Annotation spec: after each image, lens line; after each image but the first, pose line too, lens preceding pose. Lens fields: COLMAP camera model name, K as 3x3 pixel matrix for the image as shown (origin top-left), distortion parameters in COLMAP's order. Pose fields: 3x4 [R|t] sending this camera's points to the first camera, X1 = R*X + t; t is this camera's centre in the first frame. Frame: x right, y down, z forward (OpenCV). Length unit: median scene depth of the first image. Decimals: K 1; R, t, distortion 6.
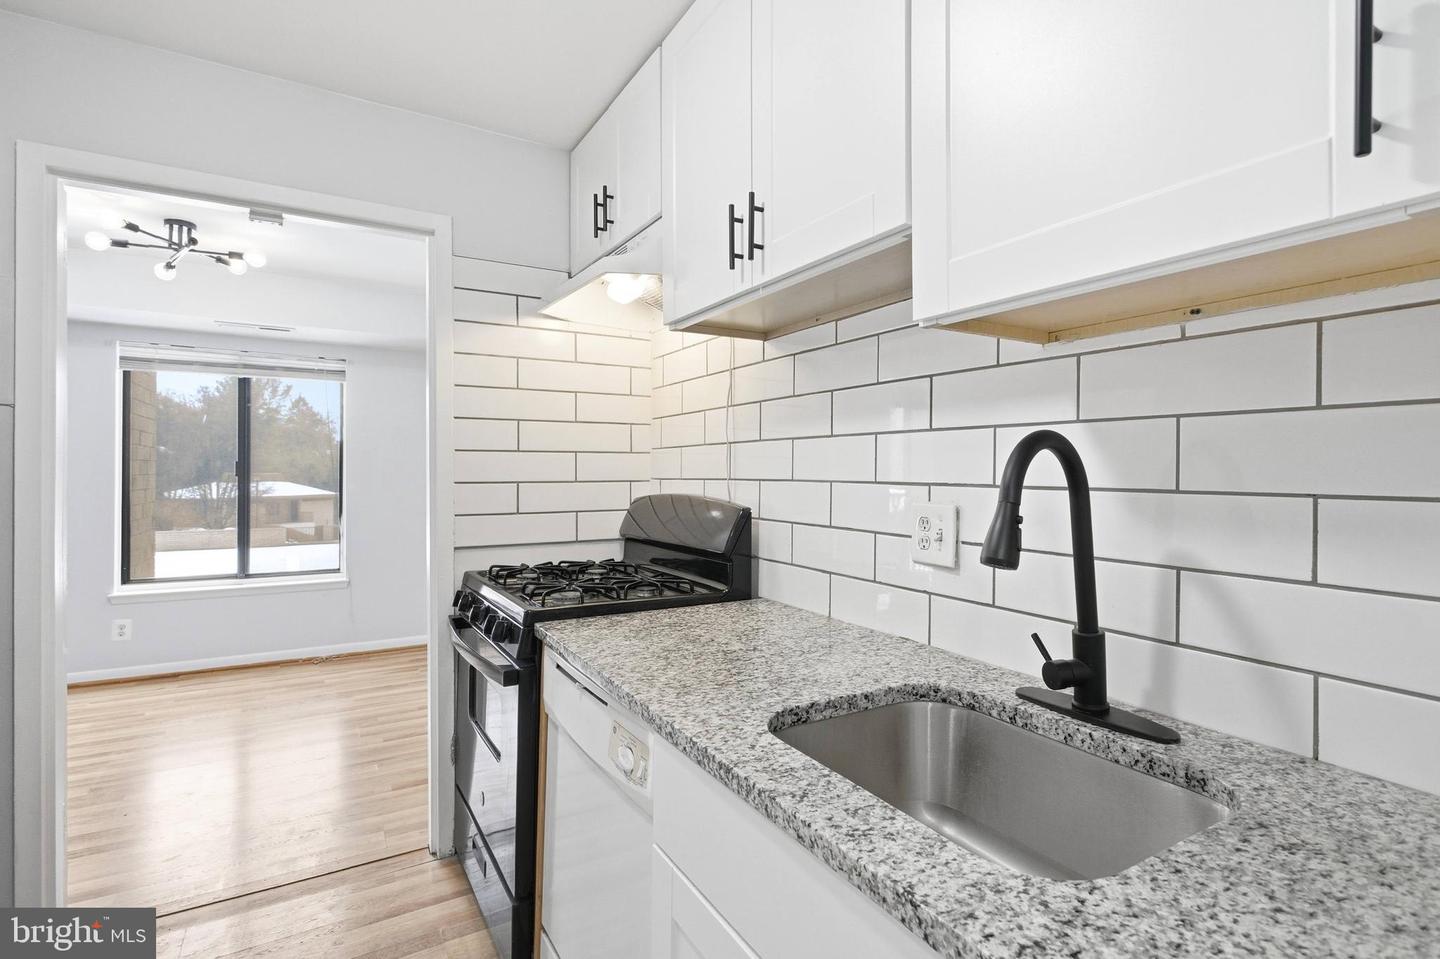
lens RADIAL K [[703.0, 0, 742.7], [0, 703.0, 468.9], [0, 0, 1]] dist [0.005279, 0.000497]
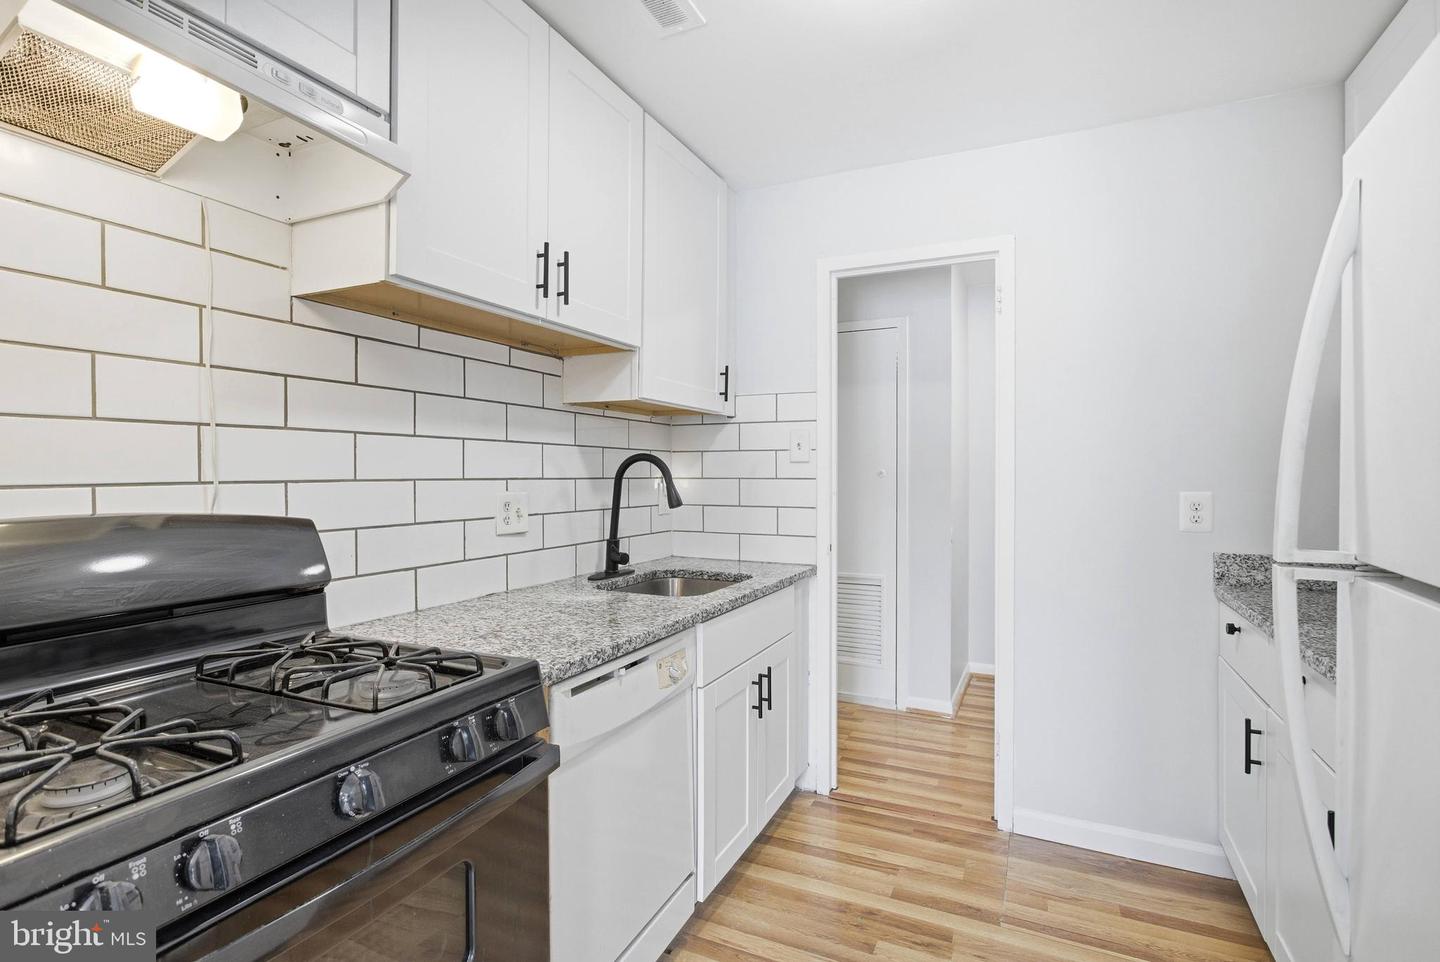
lens RADIAL K [[686.4, 0, 729.6], [0, 686.4, 469.1], [0, 0, 1]] dist [-0.004011, -0.000150]
pose [[-0.565834, -0.002759, 0.824514, -0.697653], [-0.005581, 0.999984, -0.000484, -0.000031], [-0.824500, -0.004875, -0.565841, 0.862236]]
